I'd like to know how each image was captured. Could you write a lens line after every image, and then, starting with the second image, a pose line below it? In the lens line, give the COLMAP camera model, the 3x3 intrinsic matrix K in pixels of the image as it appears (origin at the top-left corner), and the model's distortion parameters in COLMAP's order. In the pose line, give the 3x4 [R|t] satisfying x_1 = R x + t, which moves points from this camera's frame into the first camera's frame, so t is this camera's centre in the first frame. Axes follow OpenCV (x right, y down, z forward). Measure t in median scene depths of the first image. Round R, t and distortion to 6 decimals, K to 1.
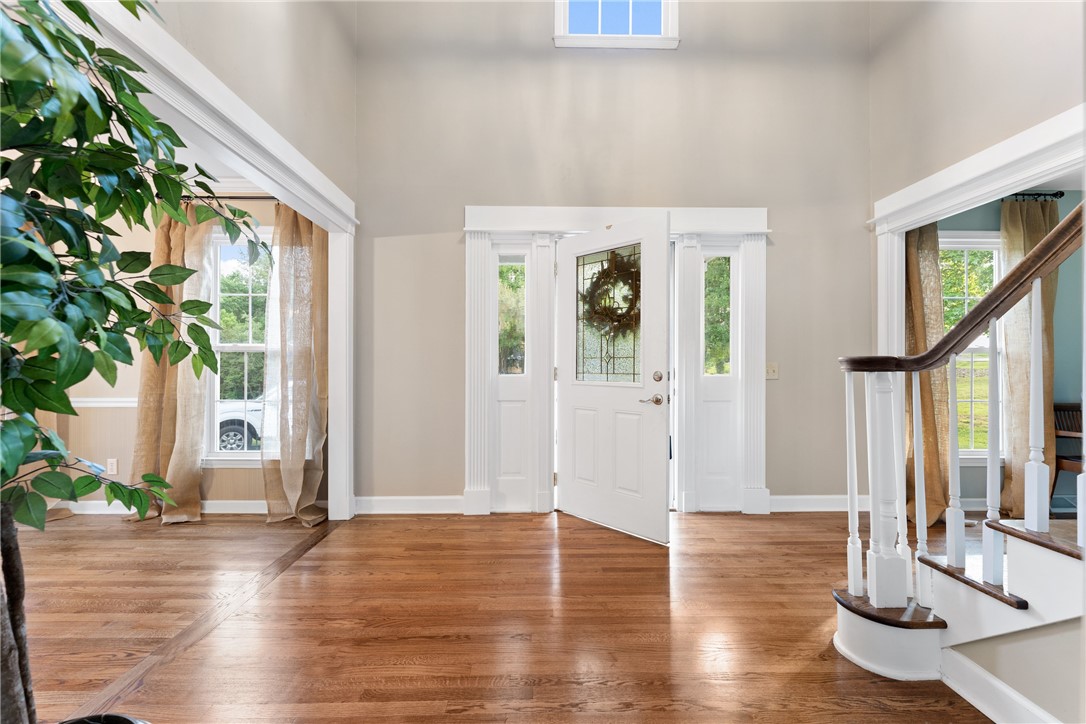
lens RADIAL K [[428.1, 0, 543.0], [0, 428.1, 362.0], [0, 0, 1]] dist [0.001376, 0.000091]
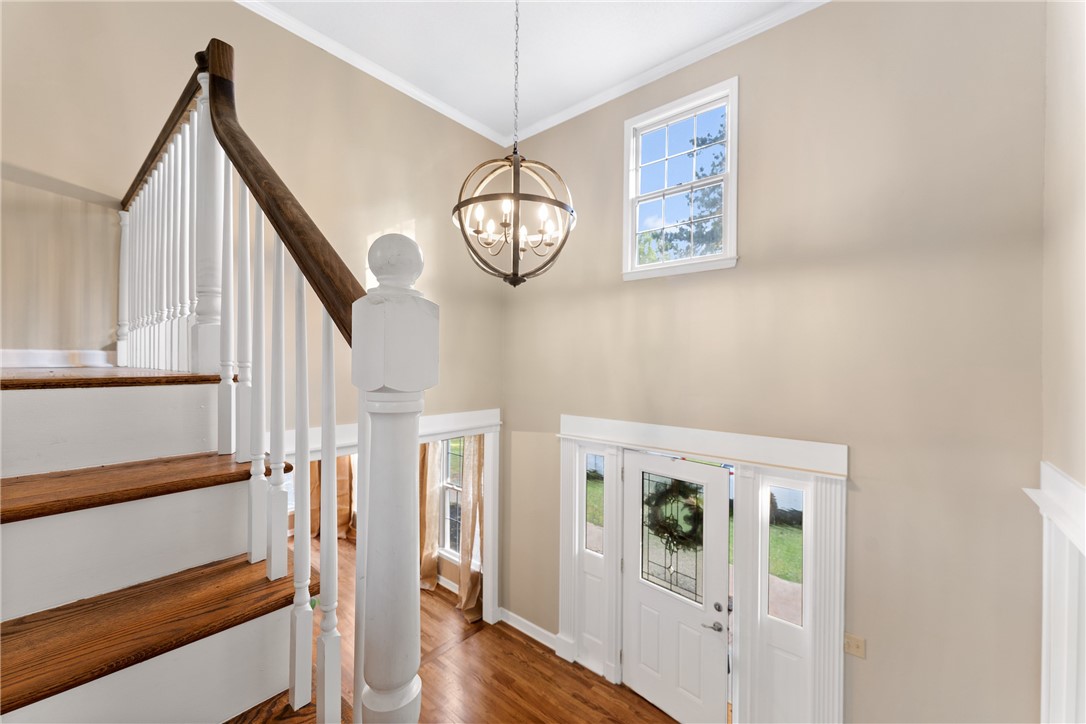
lens RADIAL K [[428.1, 0, 543.0], [0, 428.1, 362.0], [0, 0, 1]] dist [0.001376, 0.000091]
pose [[0.749529, 0.007198, -0.661933, 0.627477], [-0.002138, 0.999962, 0.008453, -0.530911], [0.661968, -0.004921, 0.749516, -0.003914]]
